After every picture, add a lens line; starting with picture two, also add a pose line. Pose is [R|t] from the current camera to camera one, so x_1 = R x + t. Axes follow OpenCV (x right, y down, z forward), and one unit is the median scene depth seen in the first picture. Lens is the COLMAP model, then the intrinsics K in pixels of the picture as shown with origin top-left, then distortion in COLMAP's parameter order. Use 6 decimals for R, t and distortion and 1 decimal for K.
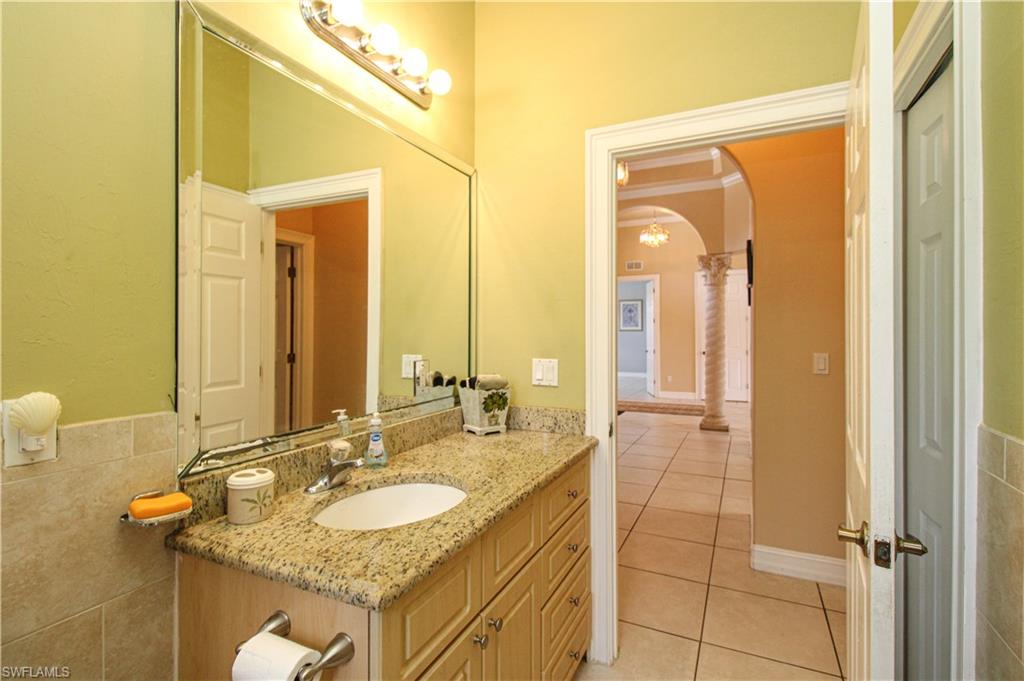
lens RADIAL K [[471.4, 0, 512.8], [0, 471.4, 331.0], [0, 0, 1]] dist [0.002087, -0.015086]
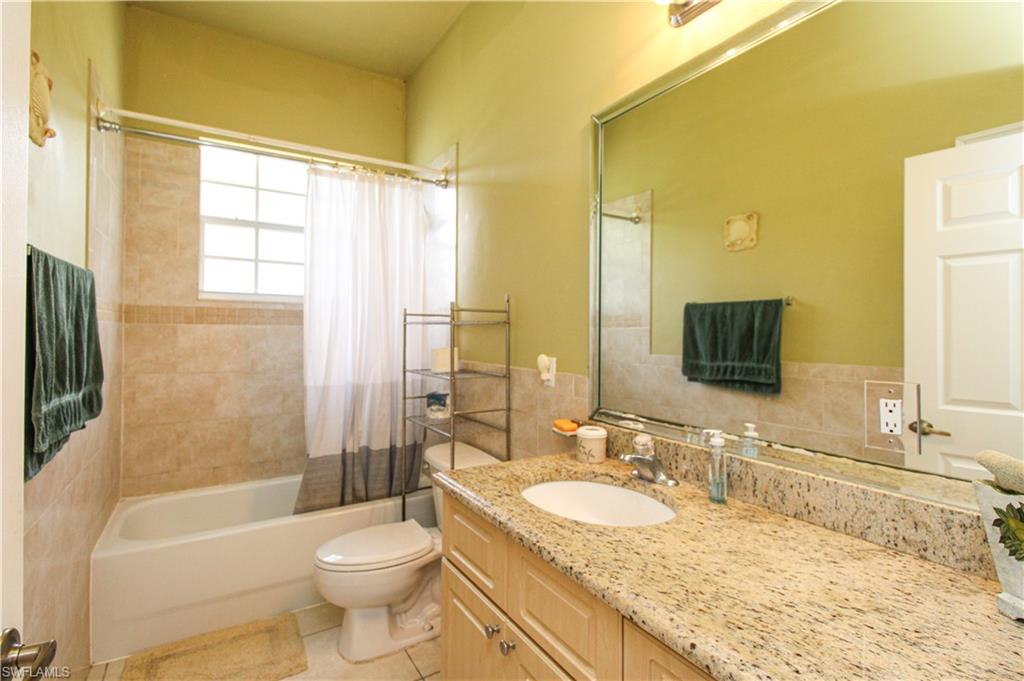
lens RADIAL K [[471.4, 0, 512.8], [0, 471.4, 331.0], [0, 0, 1]] dist [0.002087, -0.015086]
pose [[-0.523411, -0.007030, -0.852051, 0.703173], [-0.005735, 0.999972, -0.004727, 0.020040], [0.852061, 0.002412, -0.523437, 1.423210]]
